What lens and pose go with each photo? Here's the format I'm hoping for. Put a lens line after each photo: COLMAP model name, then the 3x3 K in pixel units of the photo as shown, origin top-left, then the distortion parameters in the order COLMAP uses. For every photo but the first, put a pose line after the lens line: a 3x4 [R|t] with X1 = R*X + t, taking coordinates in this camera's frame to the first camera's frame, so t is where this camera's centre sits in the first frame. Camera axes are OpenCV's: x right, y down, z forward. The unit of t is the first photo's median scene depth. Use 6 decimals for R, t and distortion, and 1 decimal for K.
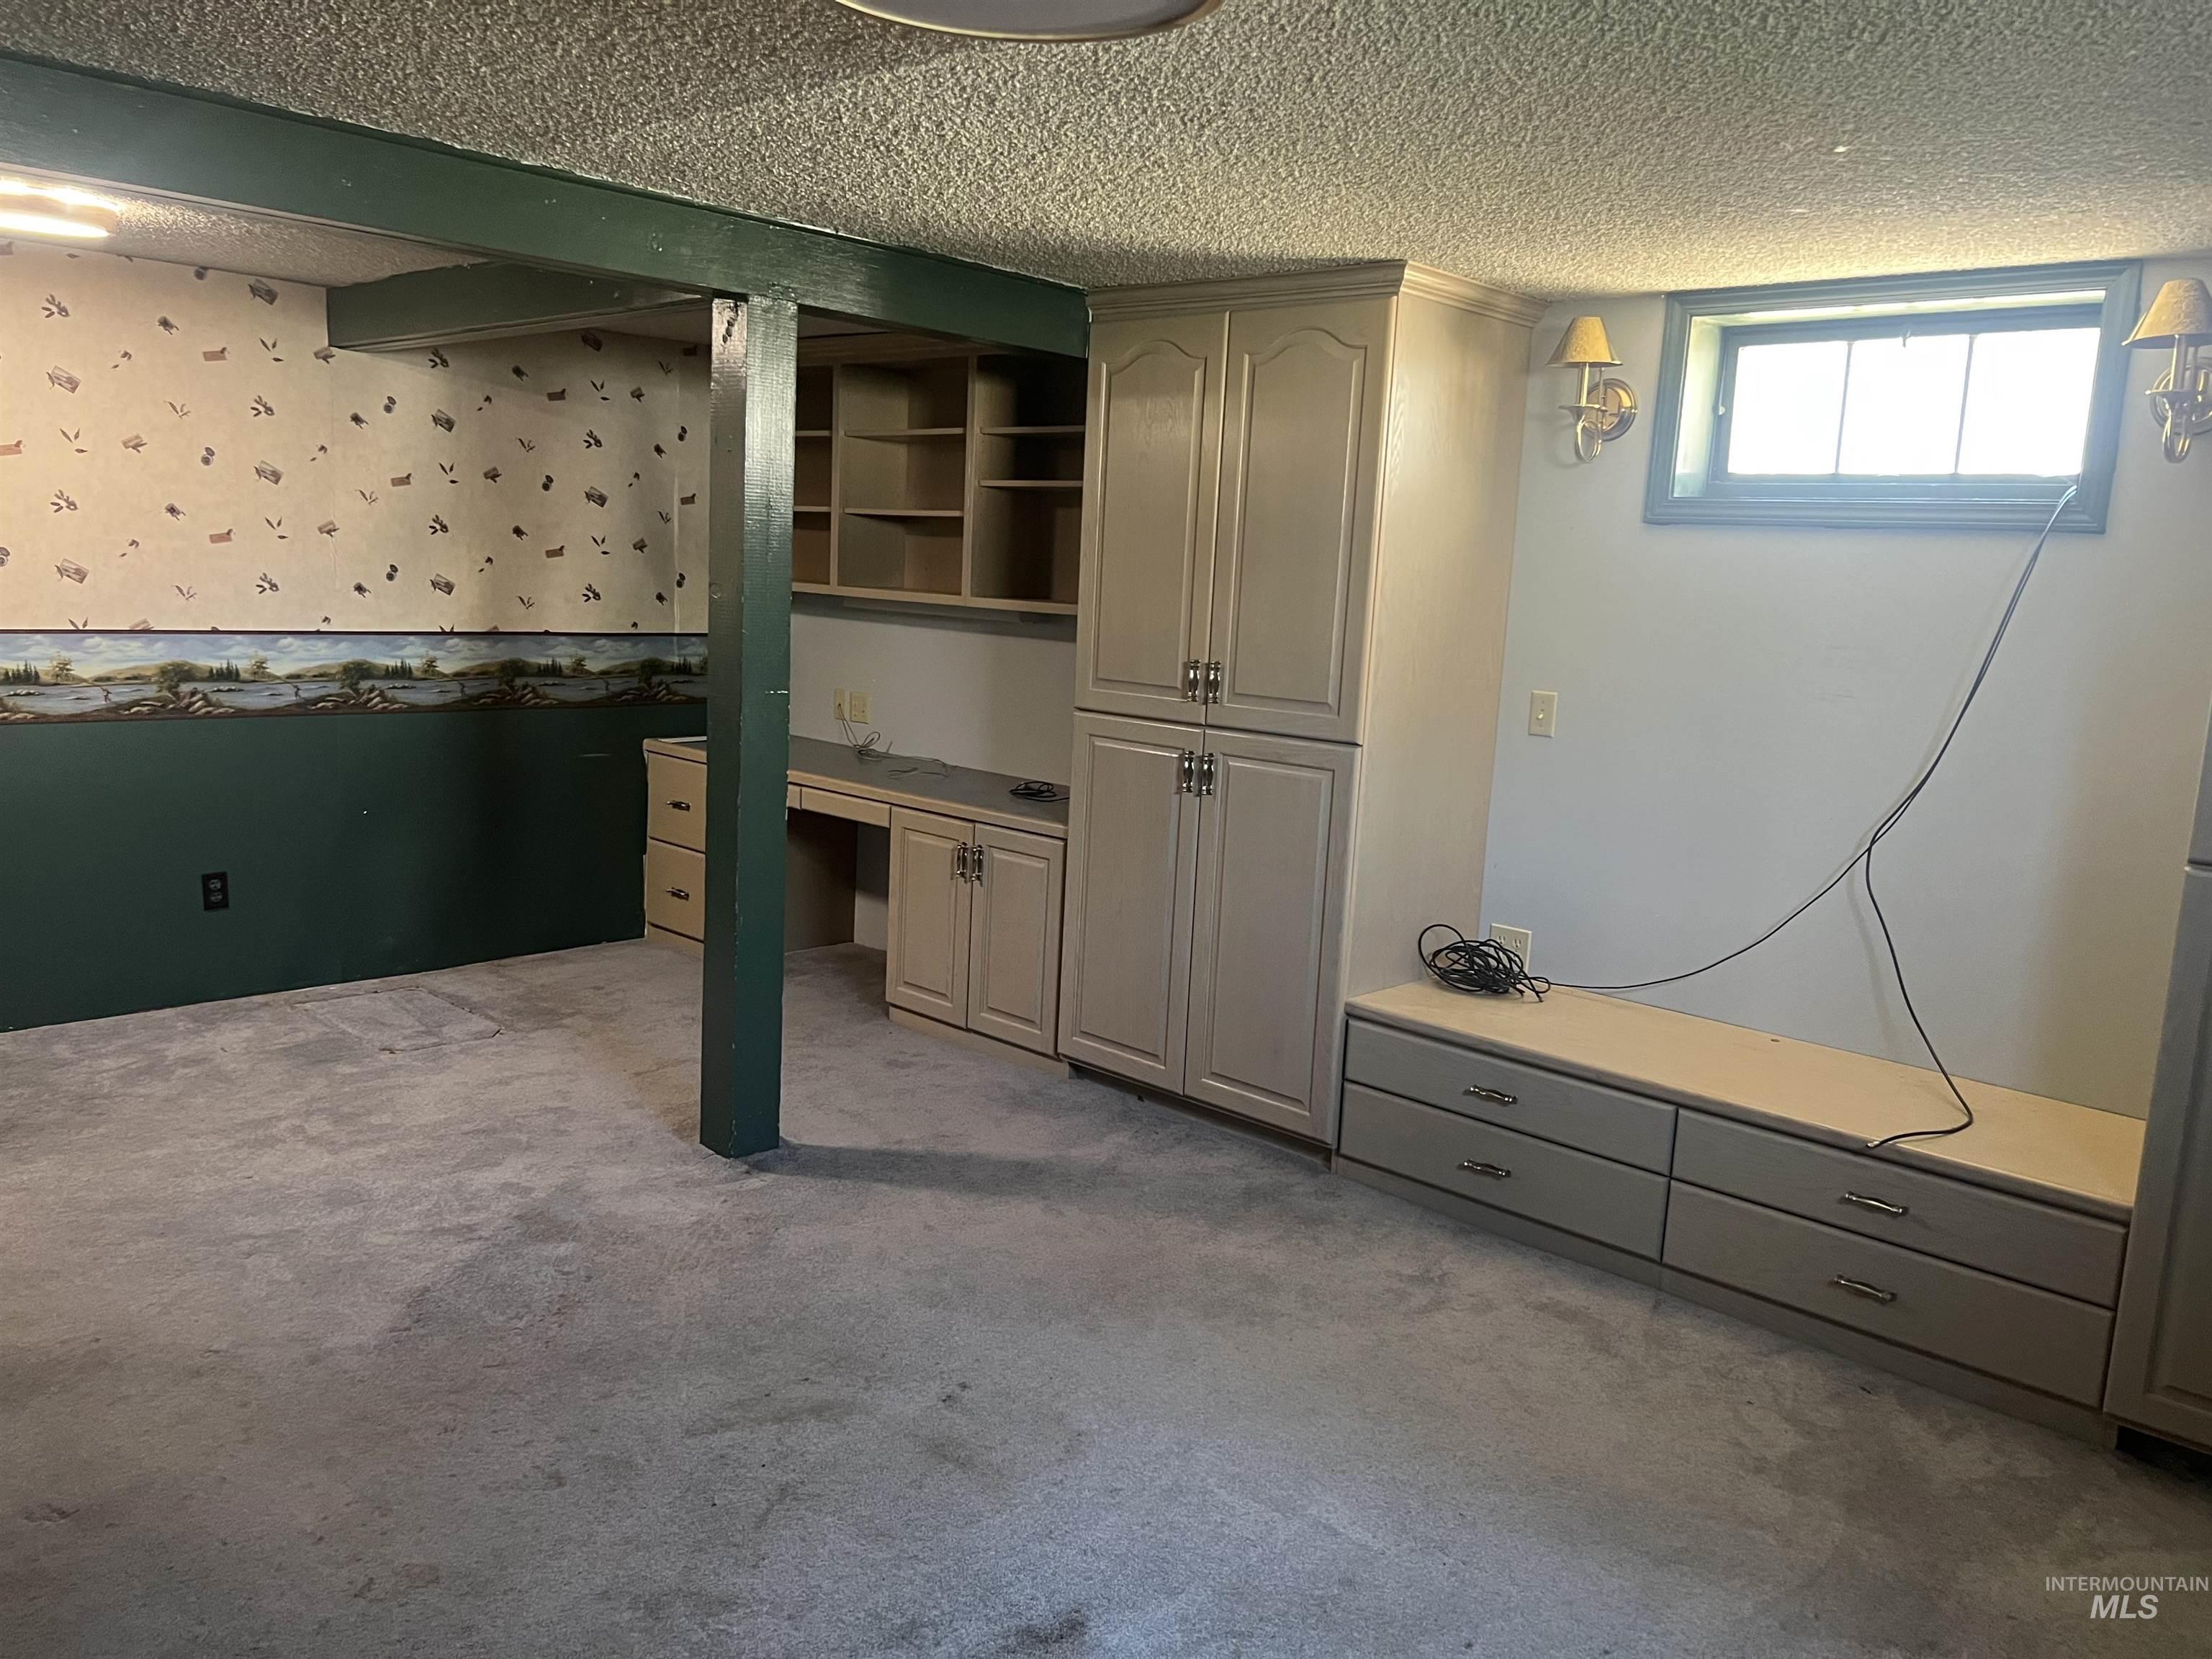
lens RADIAL K [[1644.2, 0, 1111.9], [0, 1644.2, 840.0], [0, 0, 1]] dist [0.043588, -0.047401]
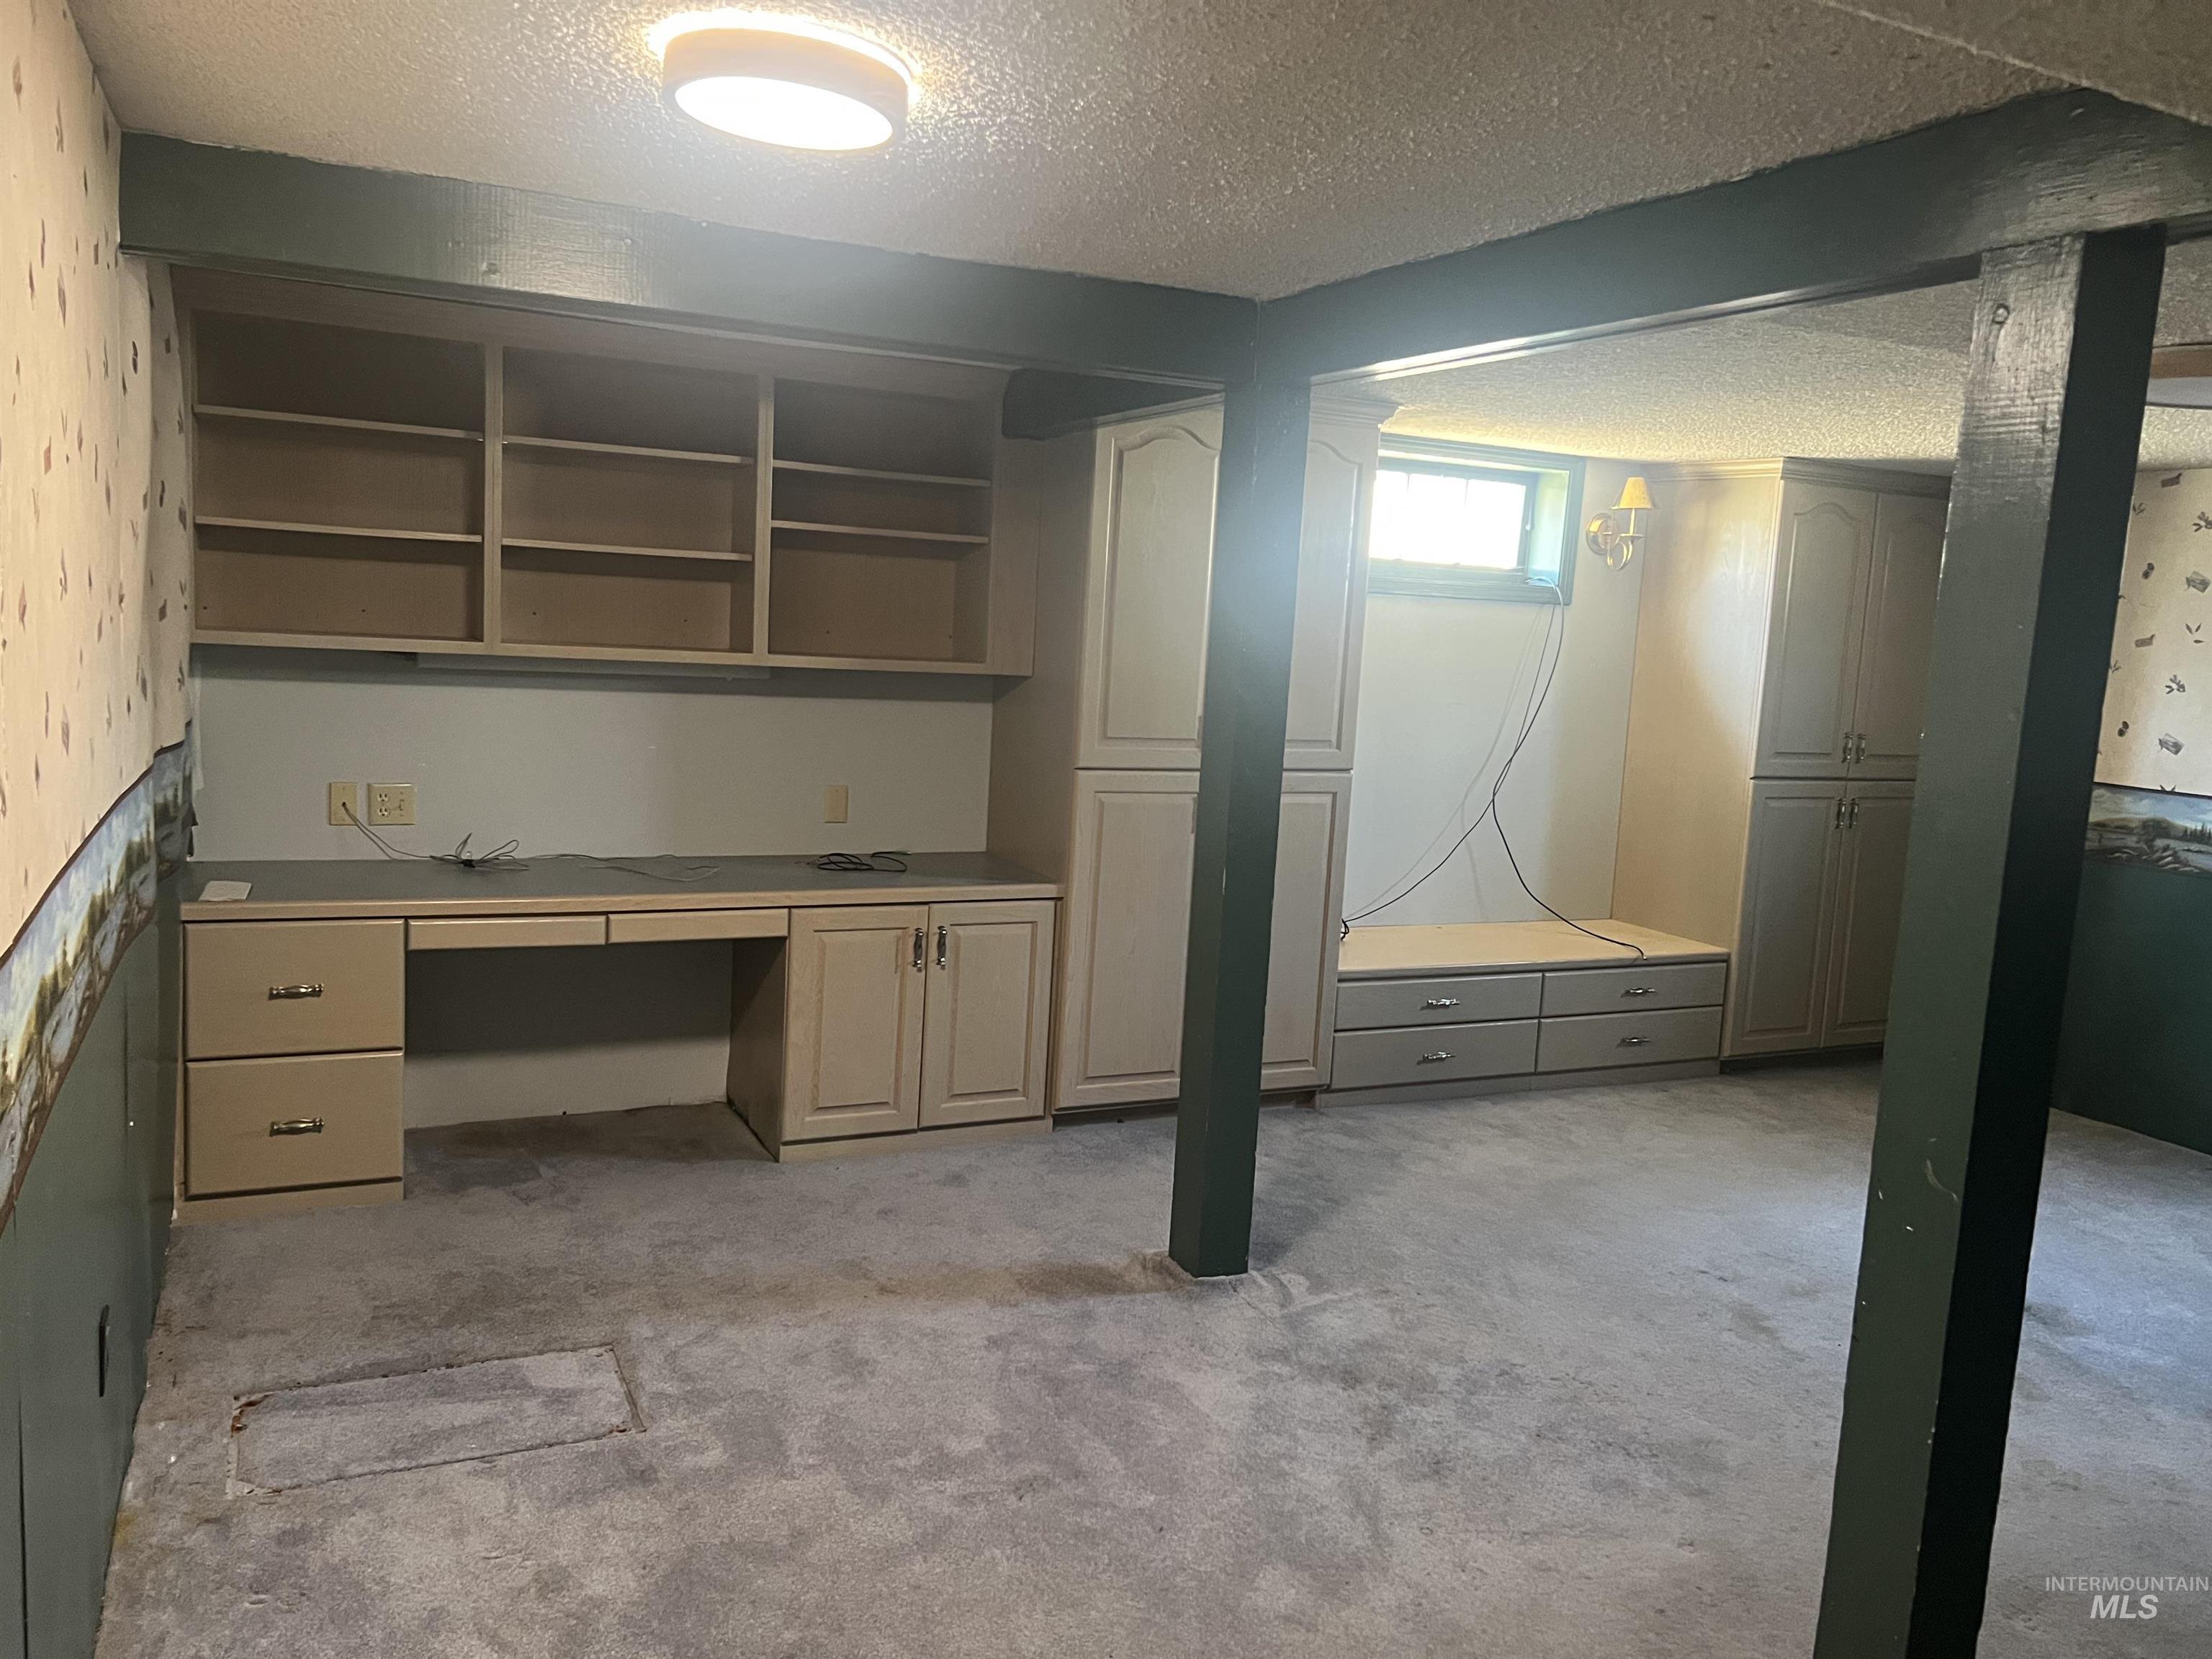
lens RADIAL K [[1644.2, 0, 1111.9], [0, 1644.2, 840.0], [0, 0, 1]] dist [0.043588, -0.047401]
pose [[0.369265, -0.158066, 0.915783, -1.036206], [0.117036, 0.985493, 0.122906, -0.172892], [-0.921925, 0.061795, 0.382408, 0.643368]]
